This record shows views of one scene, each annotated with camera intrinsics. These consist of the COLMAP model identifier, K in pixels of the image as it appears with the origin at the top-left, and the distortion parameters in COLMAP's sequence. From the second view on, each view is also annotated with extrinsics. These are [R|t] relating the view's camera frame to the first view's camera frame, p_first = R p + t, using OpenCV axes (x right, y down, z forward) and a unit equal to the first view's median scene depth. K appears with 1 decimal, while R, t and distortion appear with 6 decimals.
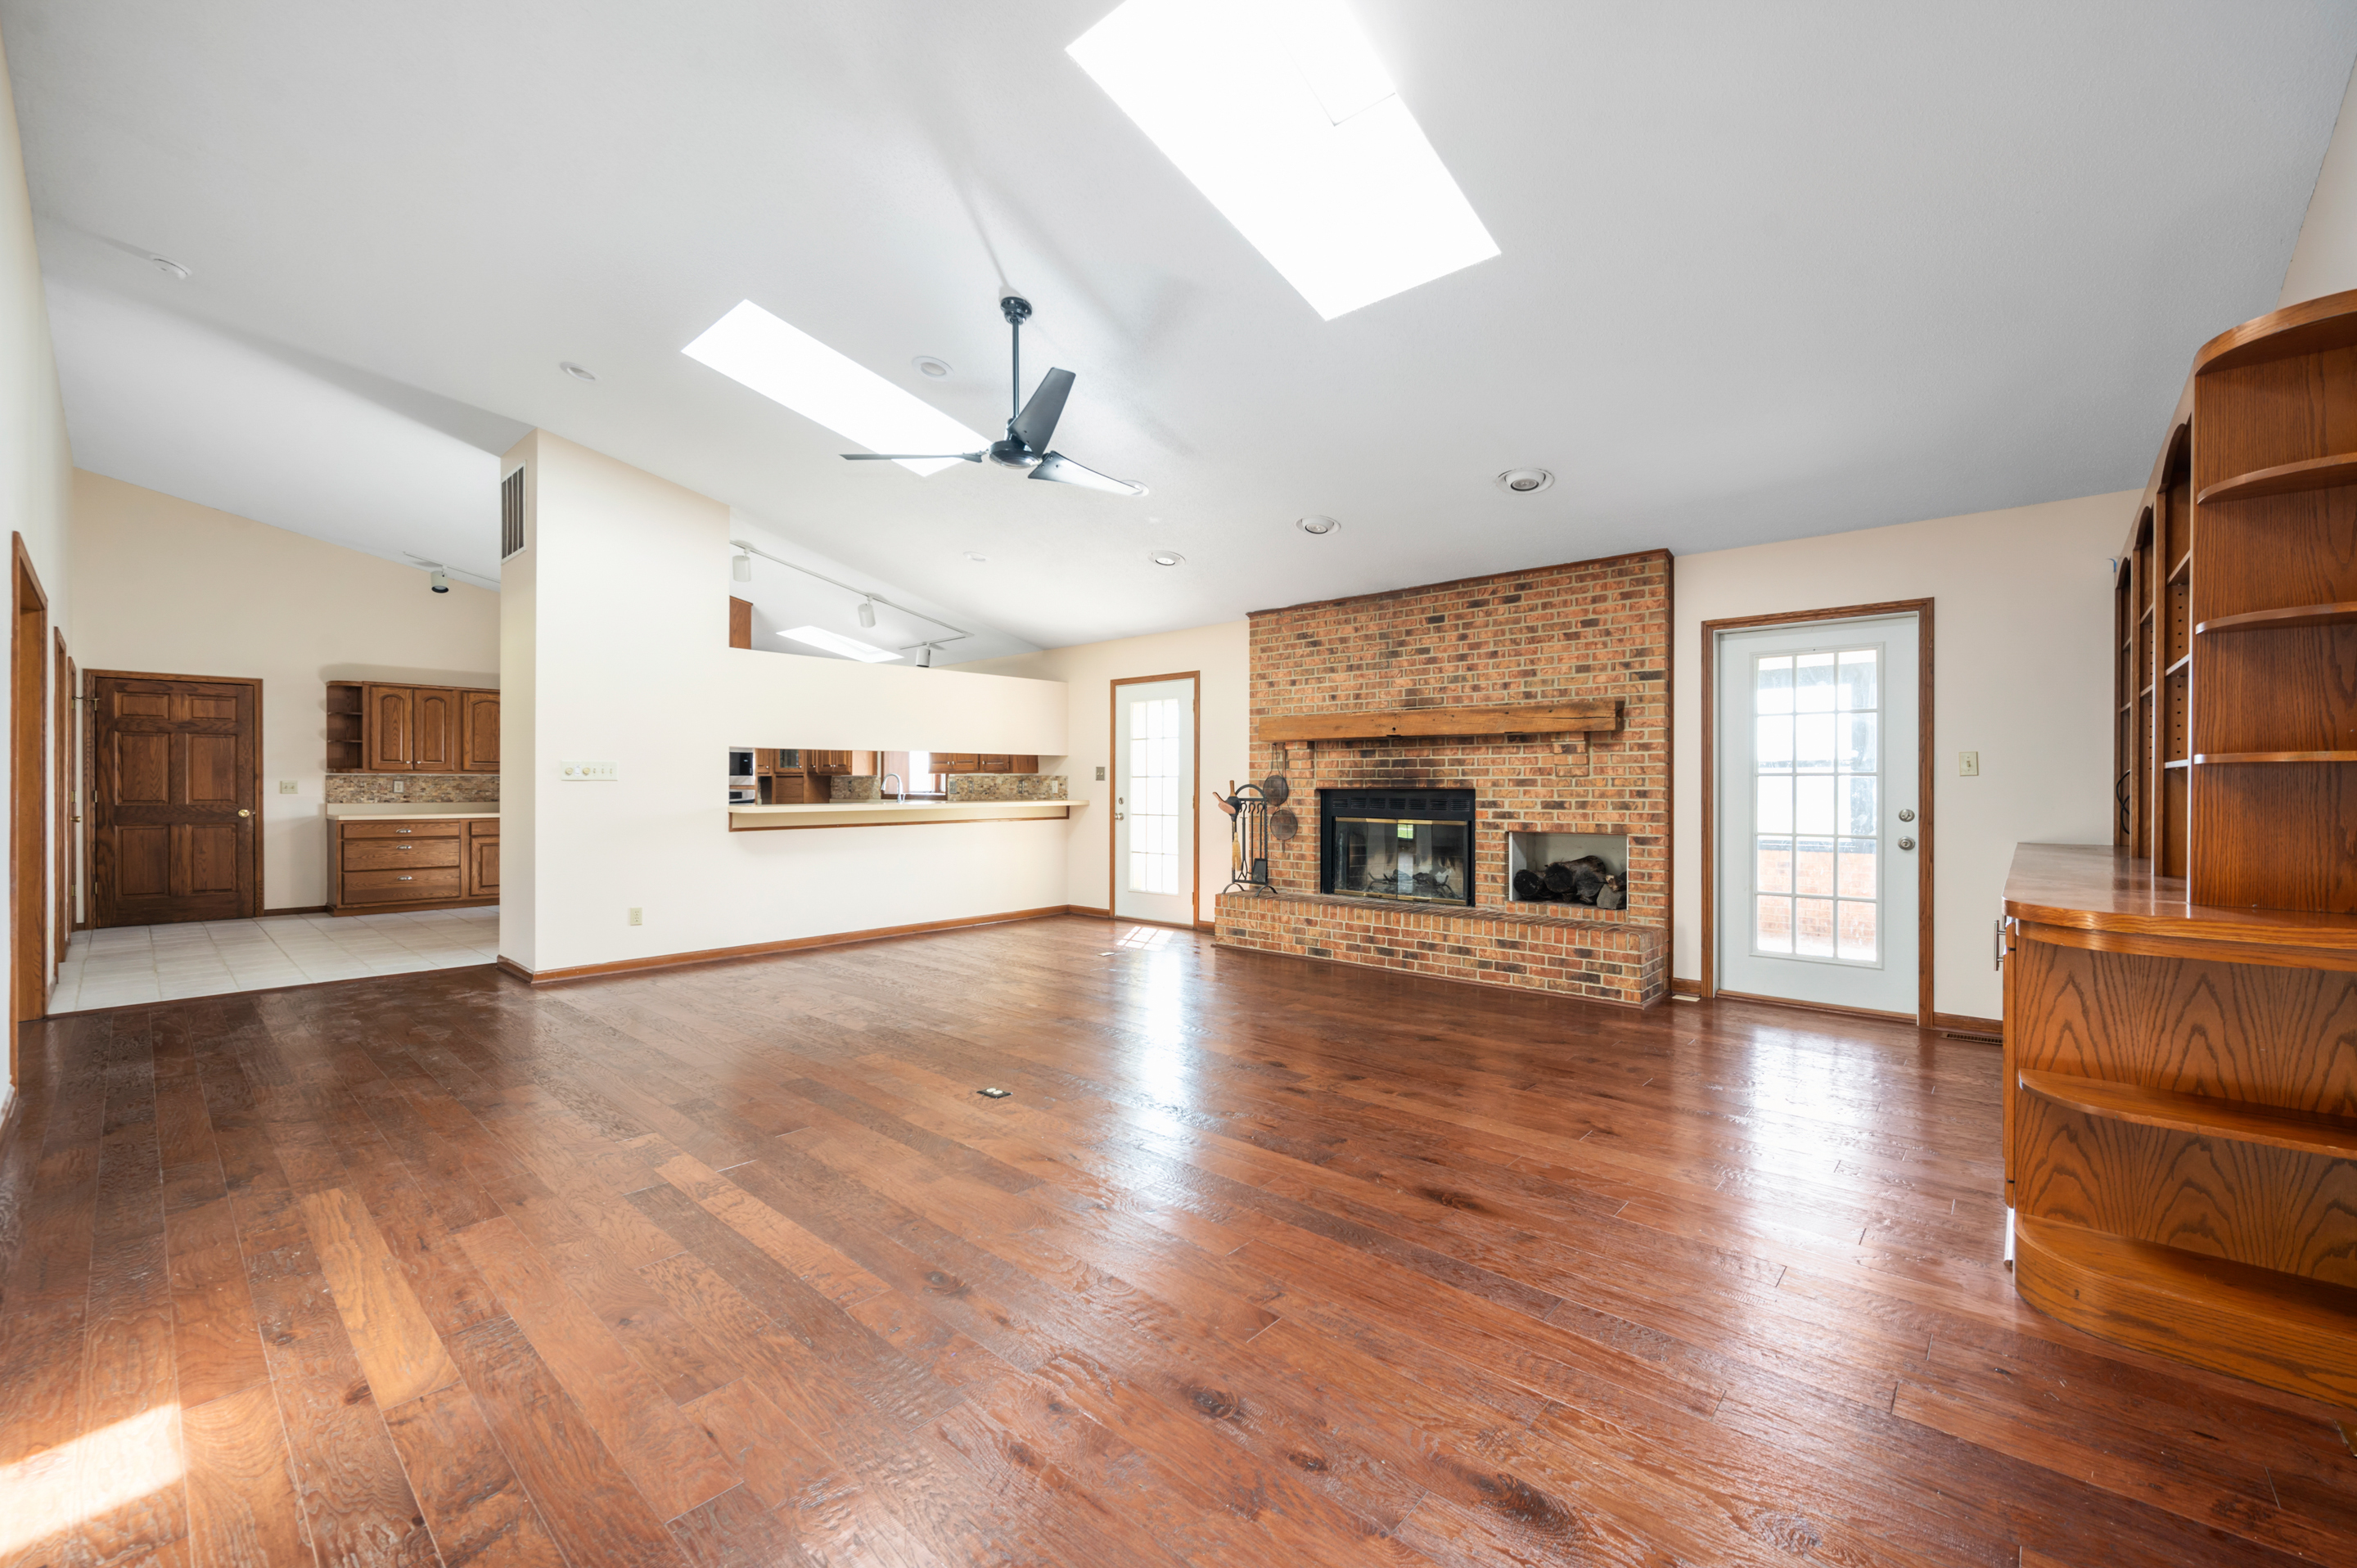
lens RADIAL K [[941.0, 0, 1164.5], [0, 941.0, 786.5], [0, 0, 1]] dist [-0.001151, -0.000428]
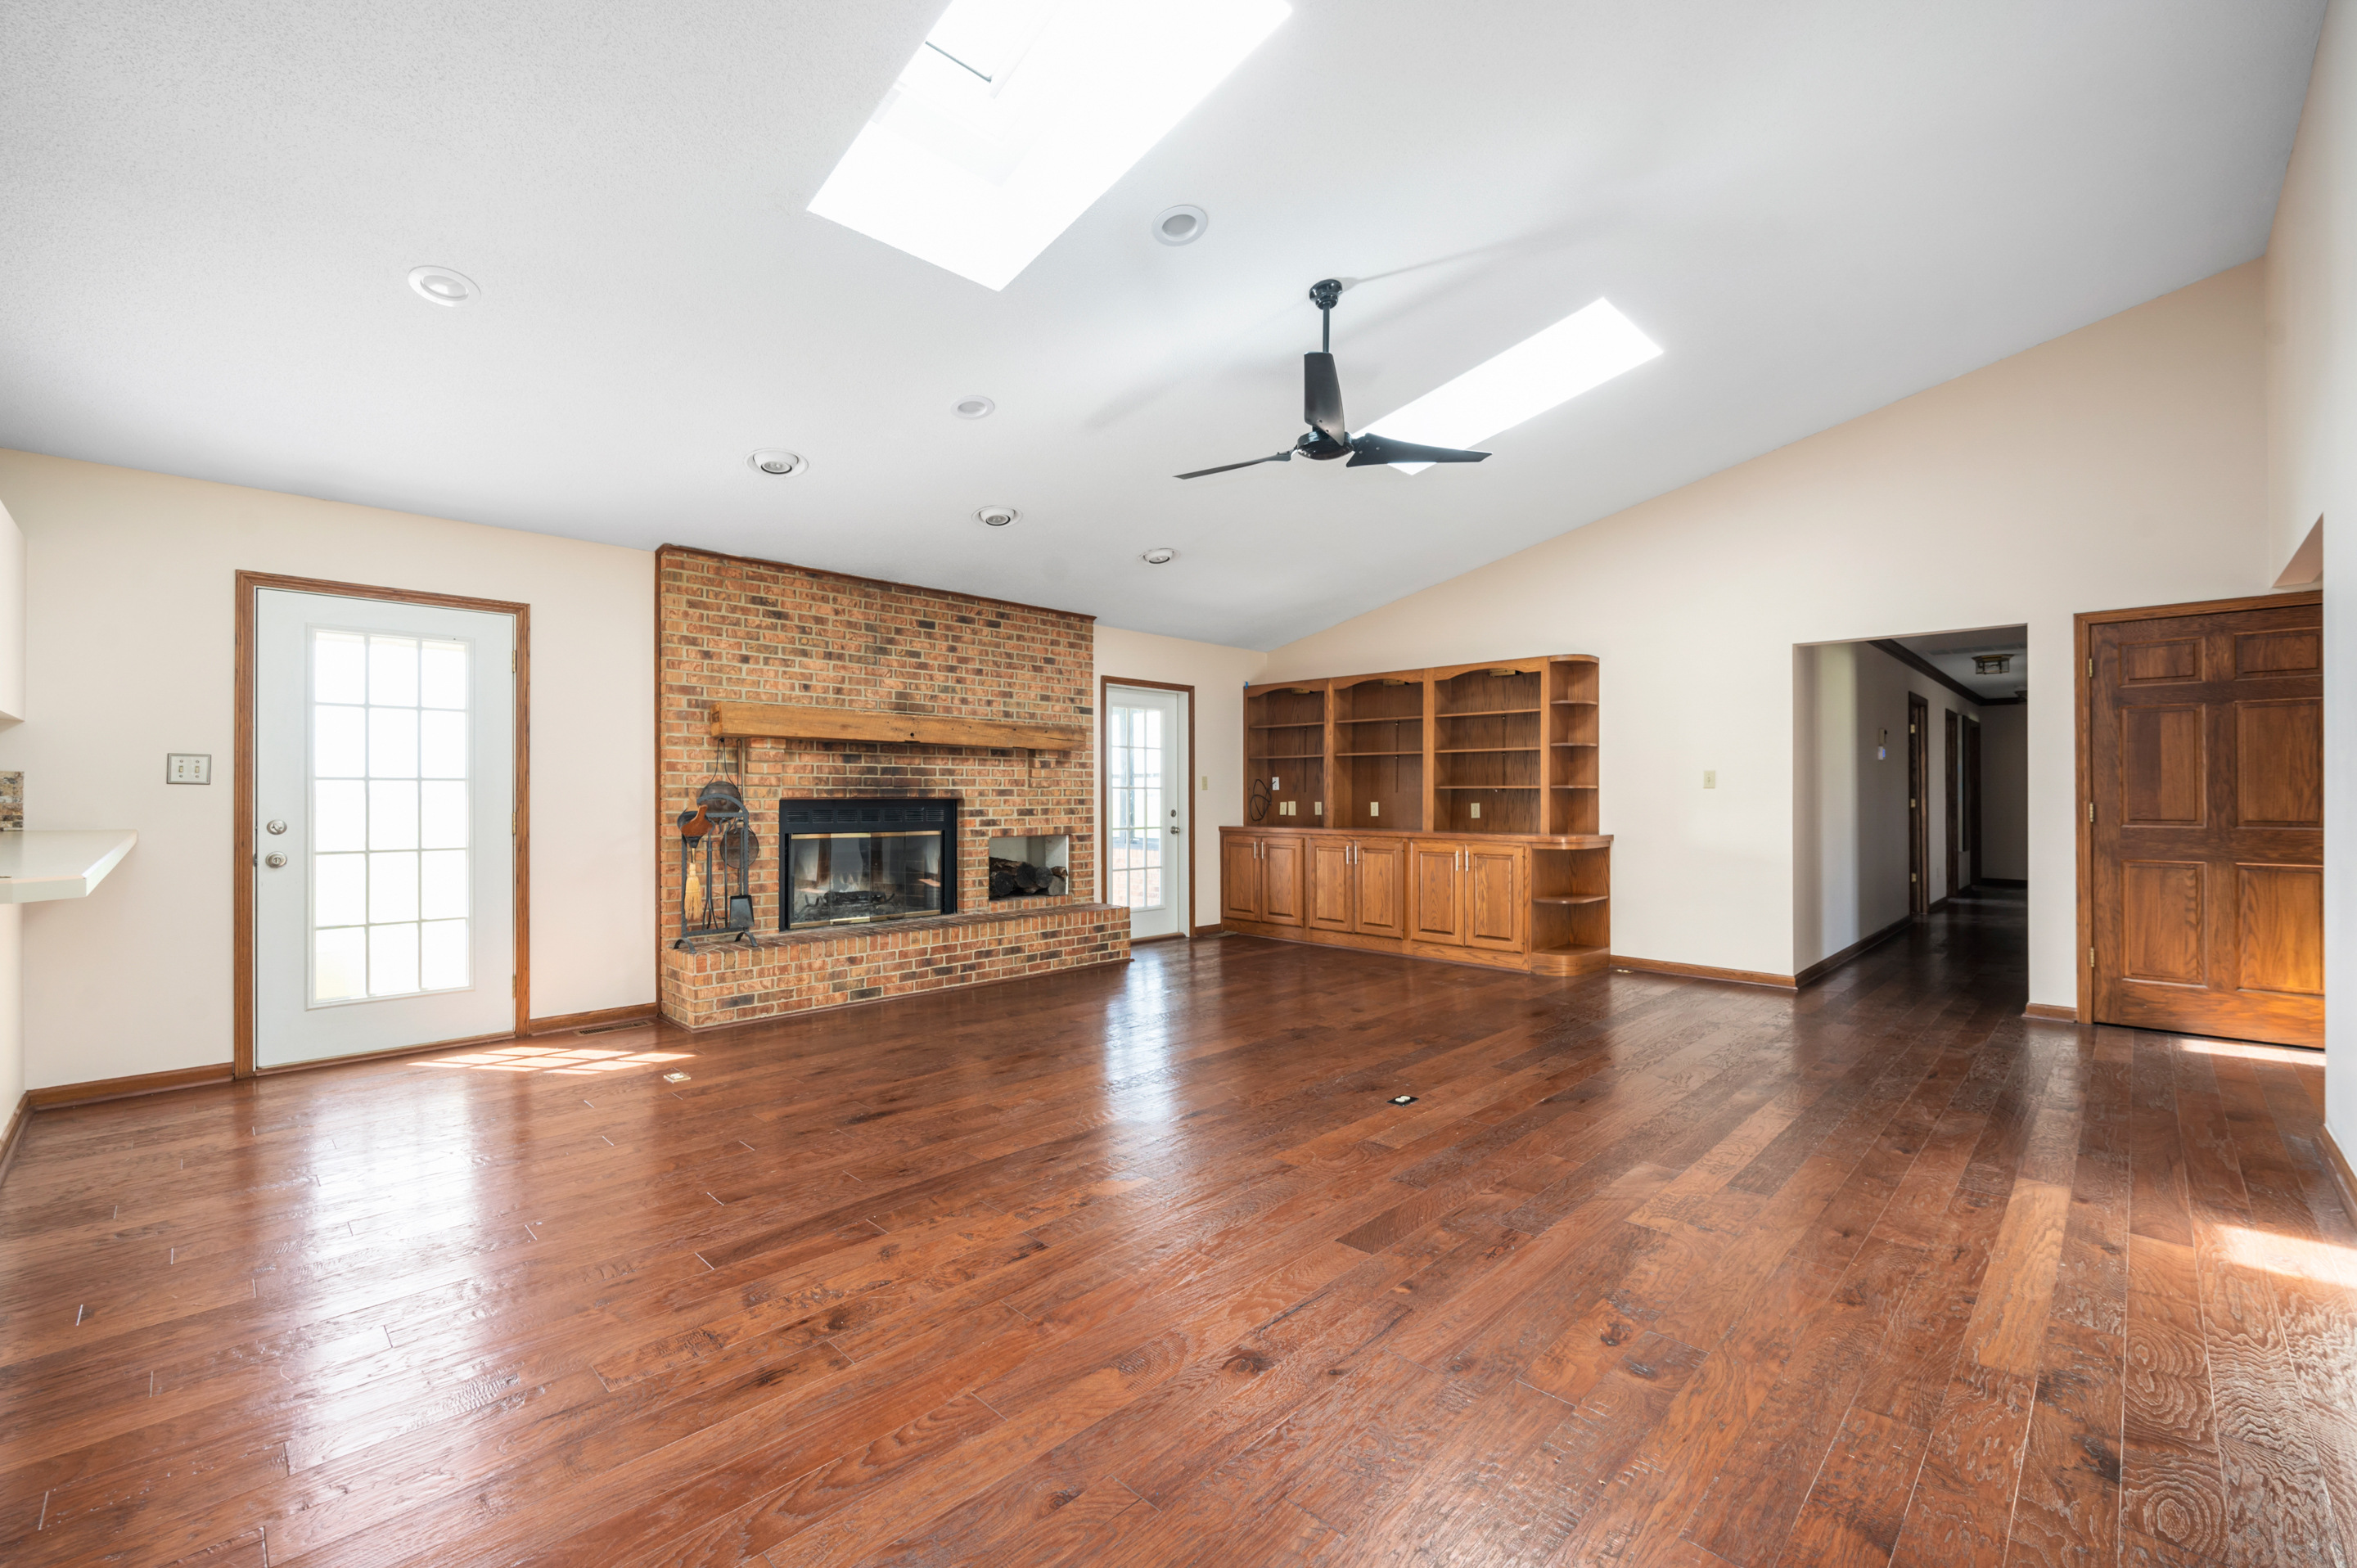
lens RADIAL K [[1005.4, 0, 1178.7], [0, 1005.4, 792.4], [0, 0, 1]] dist [-0.003860, 0.000569]
pose [[0.029004, 0.002433, 0.999576, -0.691299], [0.001245, 0.999996, -0.002471, -0.001039], [-0.999579, 0.001316, 0.029001, 0.660436]]
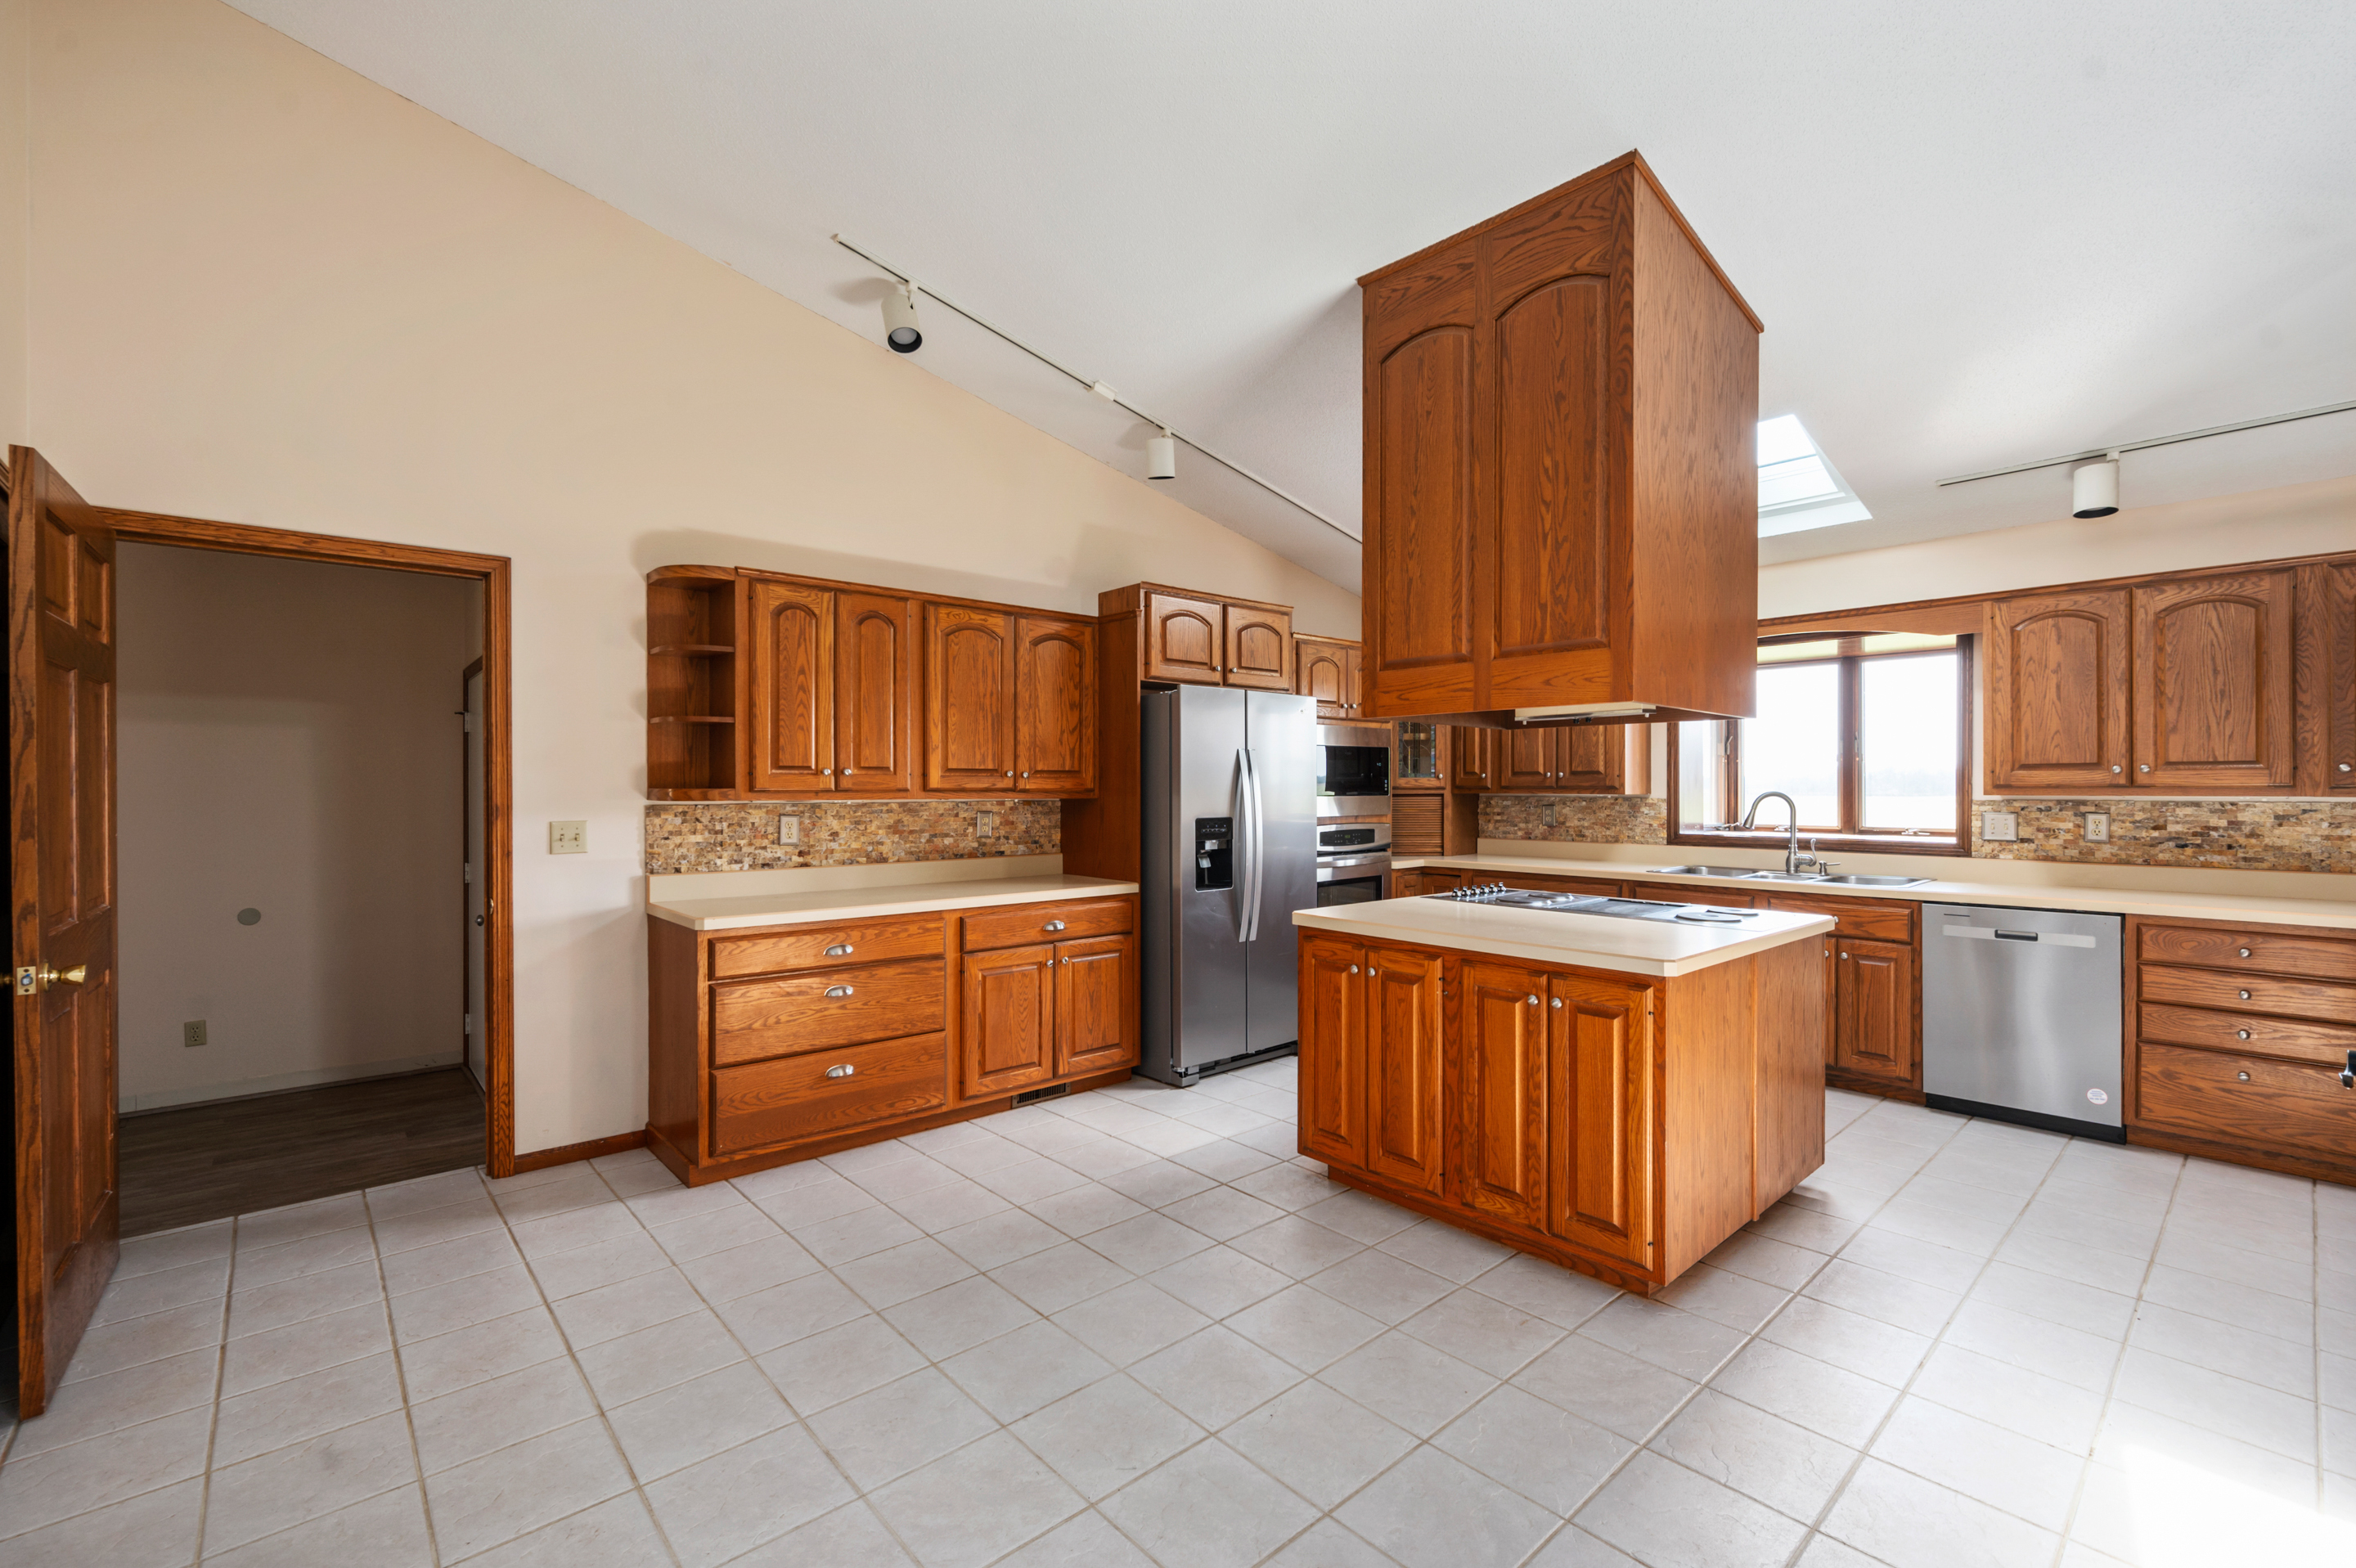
lens RADIAL K [[1004.9, 0, 1188.6], [0, 1004.9, 789.6], [0, 0, 1]] dist [-0.003860, 0.000569]
pose [[0.994739, -0.001559, -0.102426, -0.811735], [0.001516, 0.999999, -0.000499, -0.023894], [0.102427, 0.000341, 0.994741, 0.784631]]
